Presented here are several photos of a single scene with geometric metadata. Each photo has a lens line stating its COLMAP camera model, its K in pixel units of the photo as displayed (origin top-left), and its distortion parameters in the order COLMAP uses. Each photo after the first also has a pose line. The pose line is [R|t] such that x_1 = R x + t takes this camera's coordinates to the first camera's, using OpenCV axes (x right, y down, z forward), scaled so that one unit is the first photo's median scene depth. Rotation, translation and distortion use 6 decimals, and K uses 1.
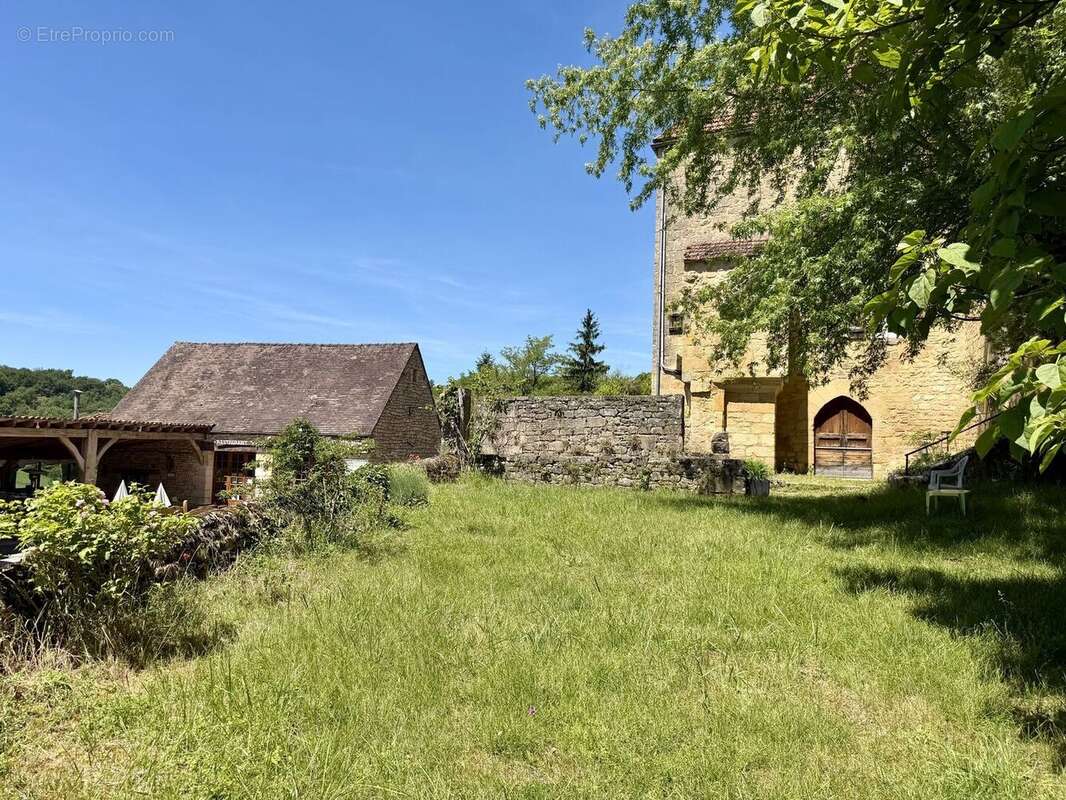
lens RADIAL K [[523.6, 0, 532.7], [0, 523.6, 402.3], [0, 0, 1]] dist [0.001408, -0.000452]
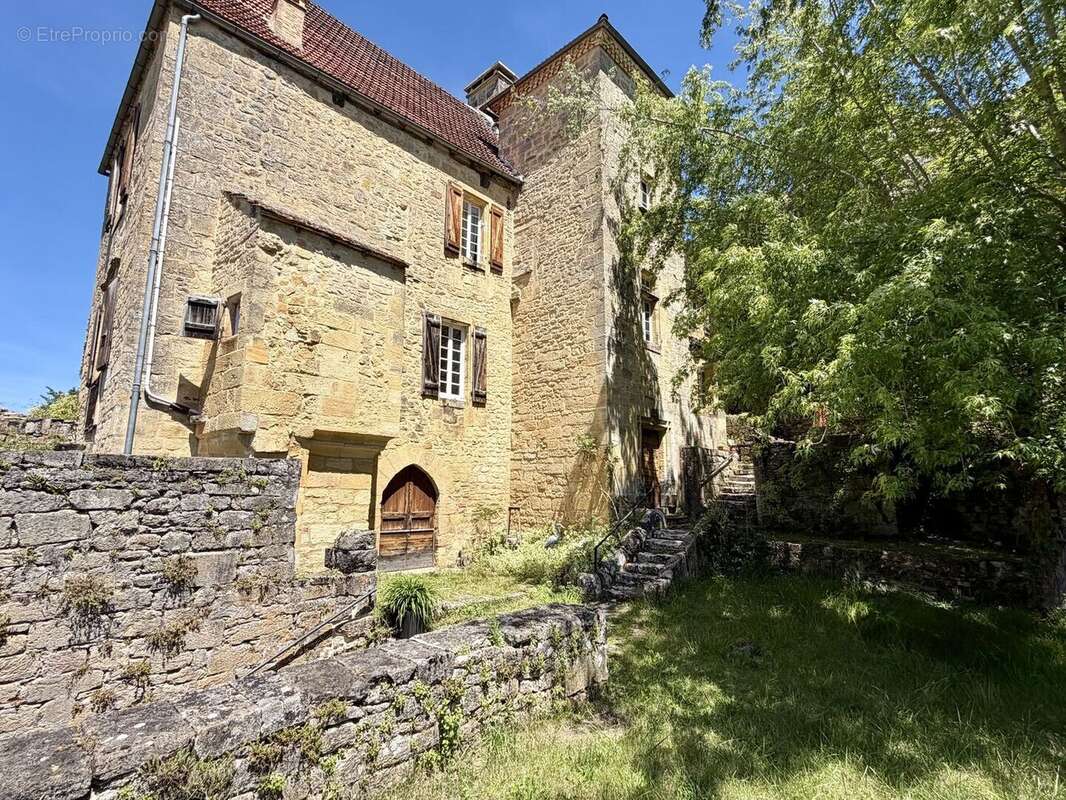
lens RADIAL K [[523.6, 0, 533.6], [0, 523.6, 402.4], [0, 0, 1]] dist [0.001408, -0.000452]
pose [[0.402836, 0.131540, 0.905770, -0.070411], [-0.041906, 0.991232, -0.125314, -0.013572], [-0.914312, 0.012523, 0.404817, 0.534413]]
